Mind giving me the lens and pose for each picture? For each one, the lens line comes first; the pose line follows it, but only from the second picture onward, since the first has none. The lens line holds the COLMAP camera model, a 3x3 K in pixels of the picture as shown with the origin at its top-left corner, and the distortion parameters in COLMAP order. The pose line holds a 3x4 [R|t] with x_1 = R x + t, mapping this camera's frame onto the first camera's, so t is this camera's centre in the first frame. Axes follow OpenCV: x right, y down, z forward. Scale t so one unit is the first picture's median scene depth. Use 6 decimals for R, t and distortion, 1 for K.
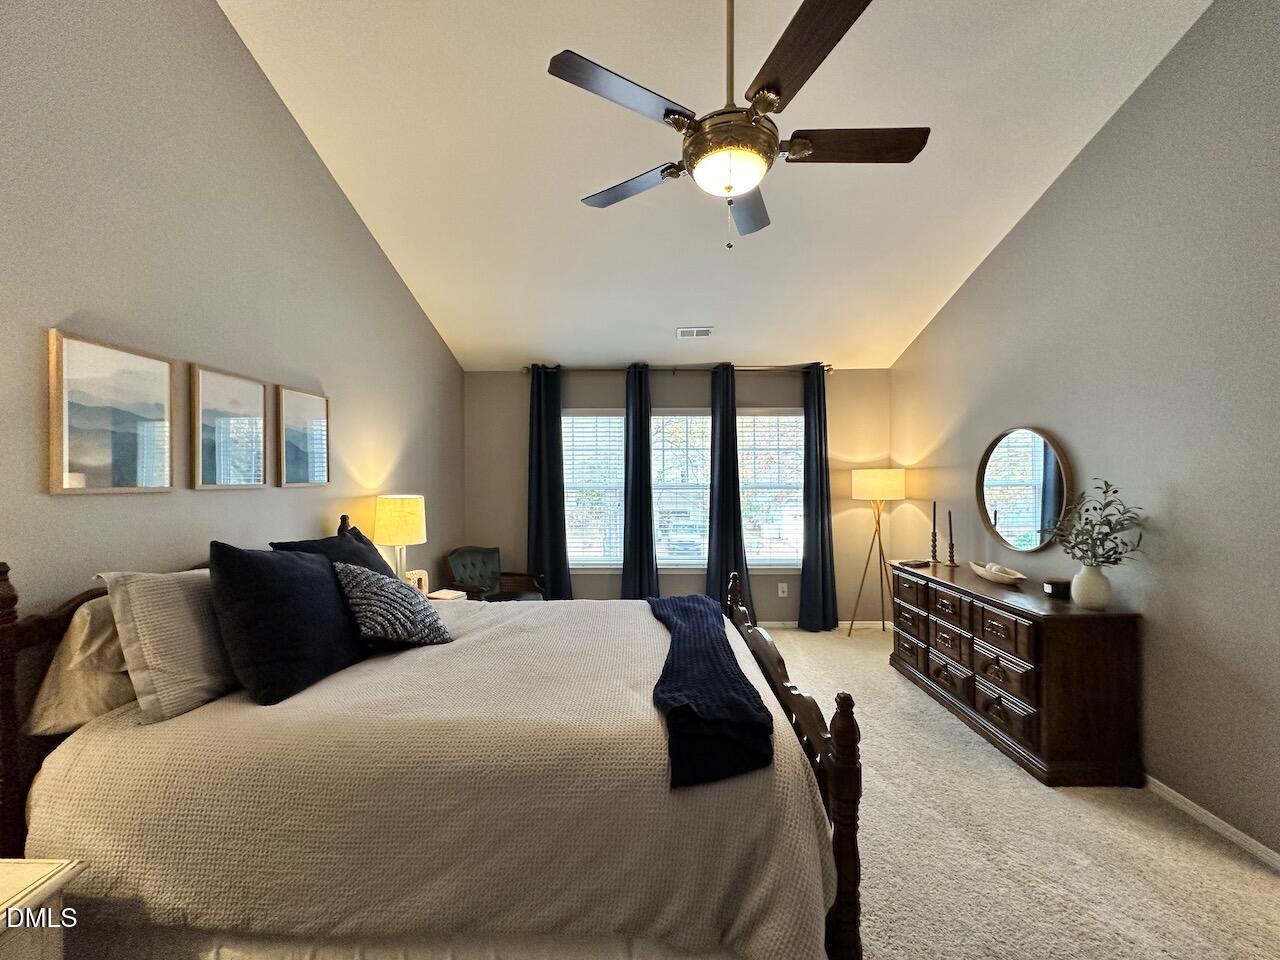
lens RADIAL K [[509.6, 0, 634.7], [0, 509.6, 481.3], [0, 0, 1]] dist [-0.001640, 0.000655]
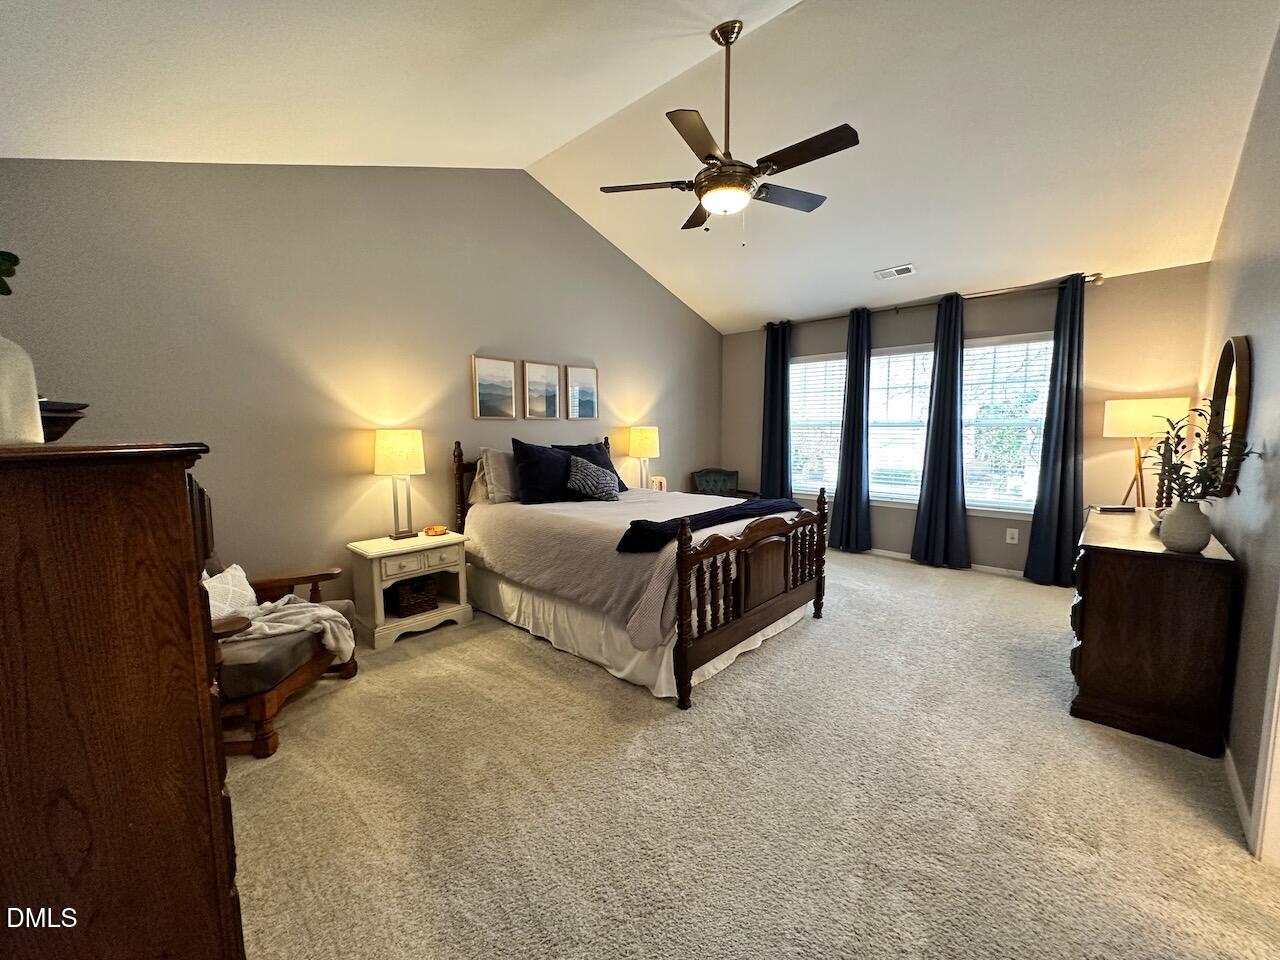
lens RADIAL K [[509.6, 0, 636.7], [0, 509.6, 483.2], [0, 0, 1]] dist [-0.001640, 0.000655]
pose [[0.739542, 0.072628, -0.669181, 0.548003], [-0.003545, 0.994568, 0.104026, 0.033997], [0.673101, -0.074560, 0.735782, -0.175937]]
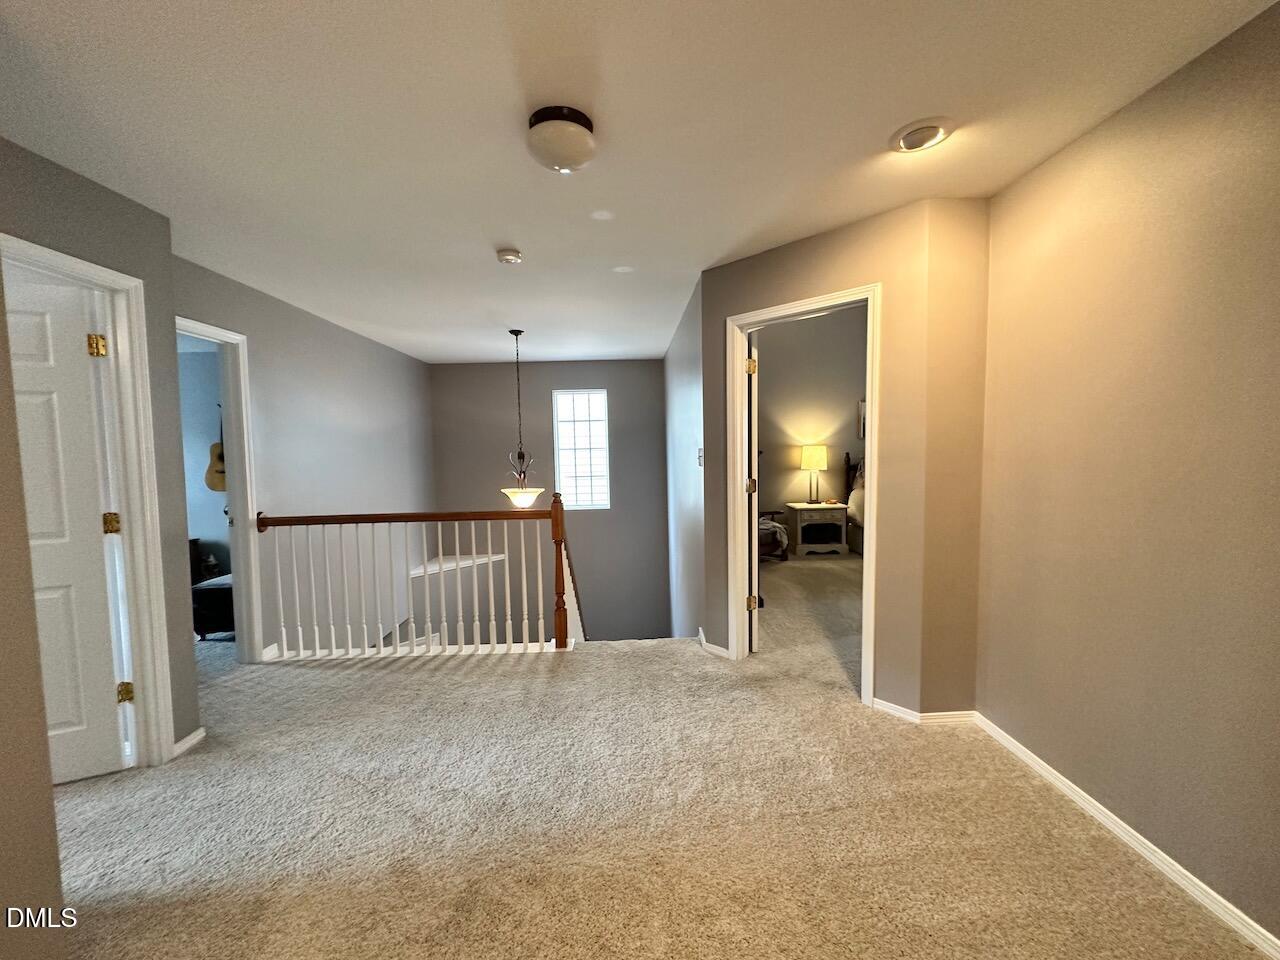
lens RADIAL K [[509.6, 0, 639.7], [0, 509.6, 480.2], [0, 0, 1]] dist [-0.001640, 0.000655]
pose [[0.040887, 0.067738, -0.996865, 1.341939], [0.010405, 0.997616, 0.068216, 0.026883], [0.999110, -0.013161, 0.040084, -0.454396]]
